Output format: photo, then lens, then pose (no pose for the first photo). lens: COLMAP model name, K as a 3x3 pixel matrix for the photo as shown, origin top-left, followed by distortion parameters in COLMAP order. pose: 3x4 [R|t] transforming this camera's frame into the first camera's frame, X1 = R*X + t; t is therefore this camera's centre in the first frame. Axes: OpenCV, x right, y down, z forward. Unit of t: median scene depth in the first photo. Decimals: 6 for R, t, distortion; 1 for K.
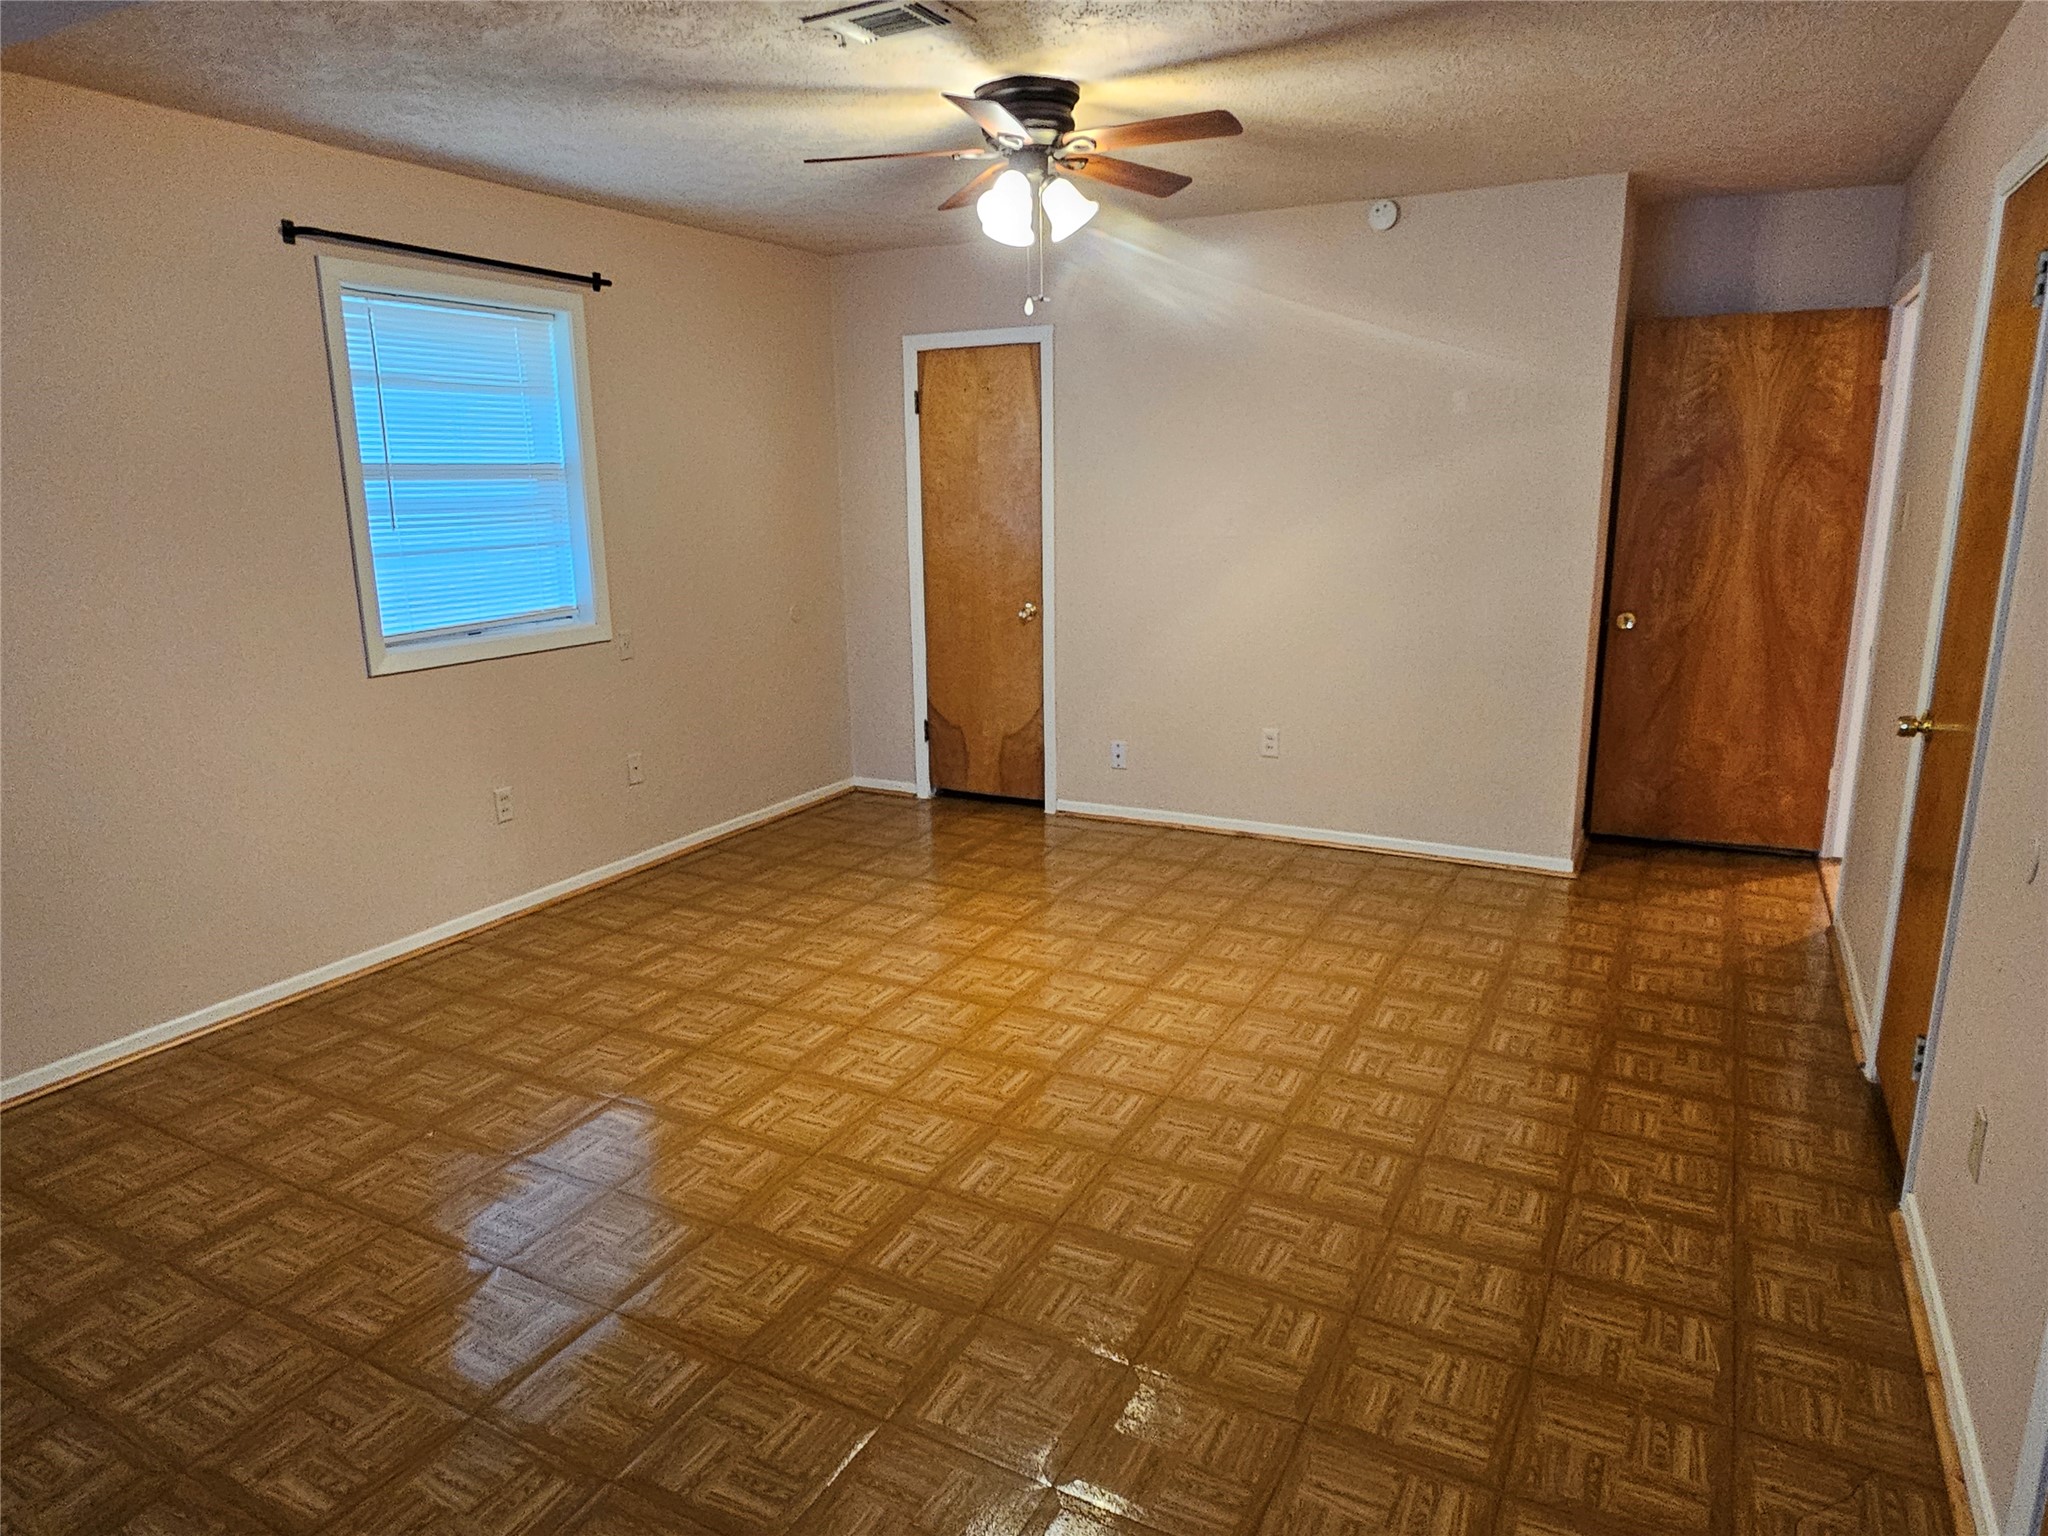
lens RADIAL K [[1294.8, 0, 1004.7], [0, 1294.8, 783.2], [0, 0, 1]] dist [-0.003753, 0.001526]
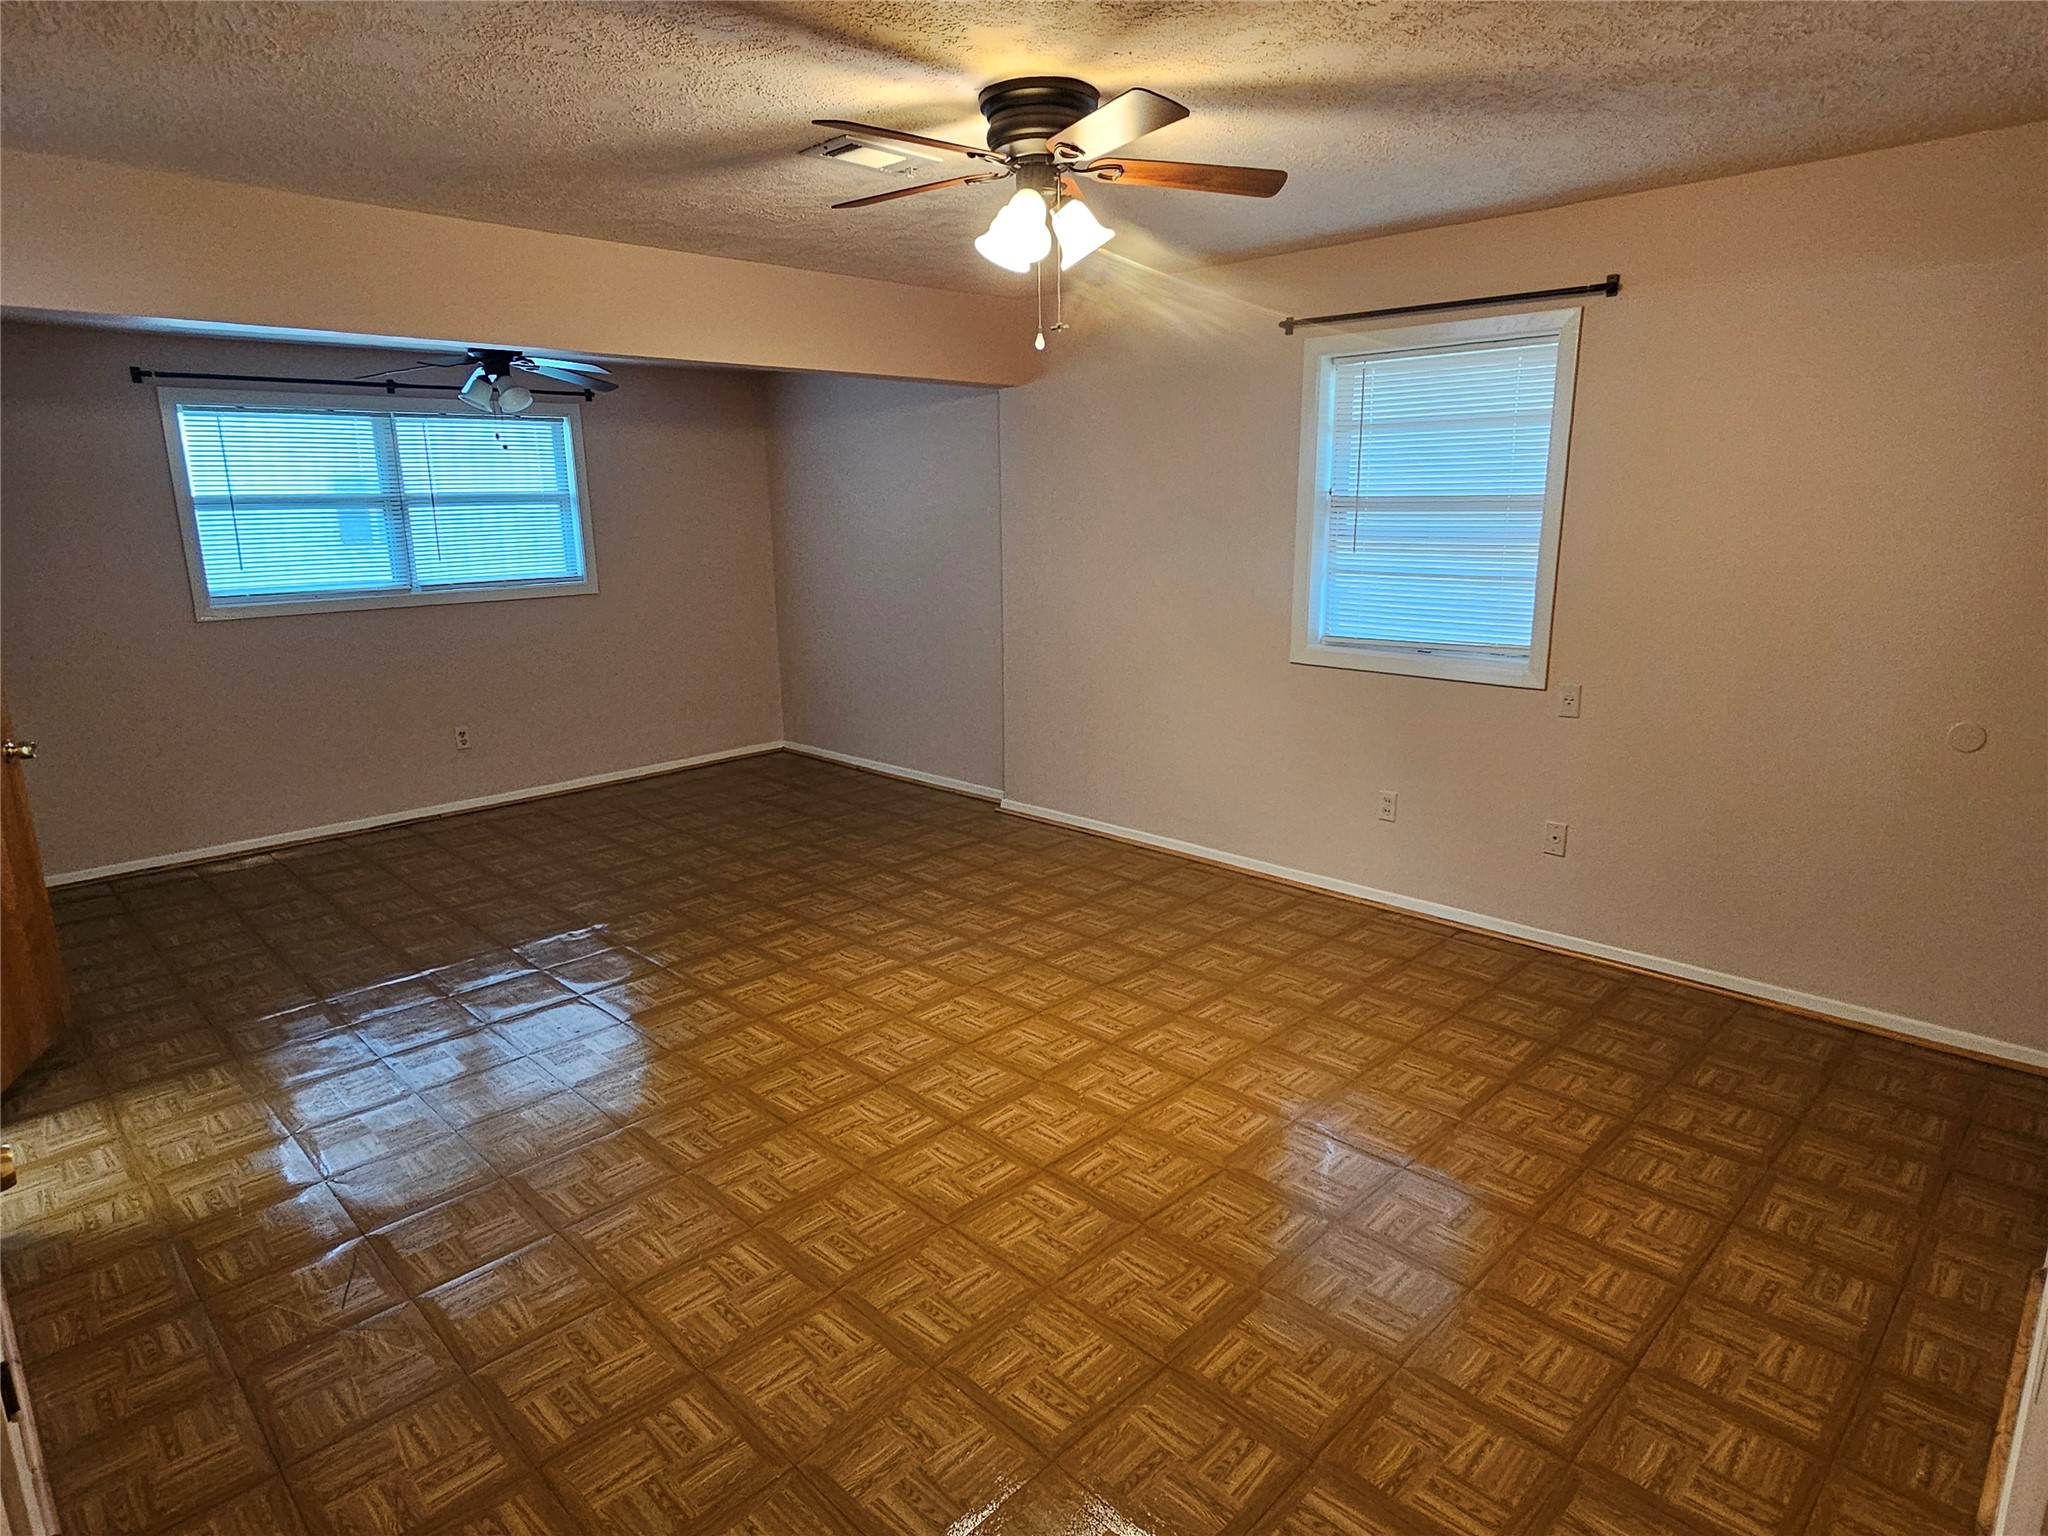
lens RADIAL K [[1166.7, 0, 1011.9], [0, 1166.7, 765.0], [0, 0, 1]] dist [0.001900, -0.011176]
pose [[-0.286288, 0.230843, -0.929920, 0.733318], [-0.209218, 0.932062, 0.295785, -0.286250], [0.935023, 0.279236, -0.218541, 1.074327]]
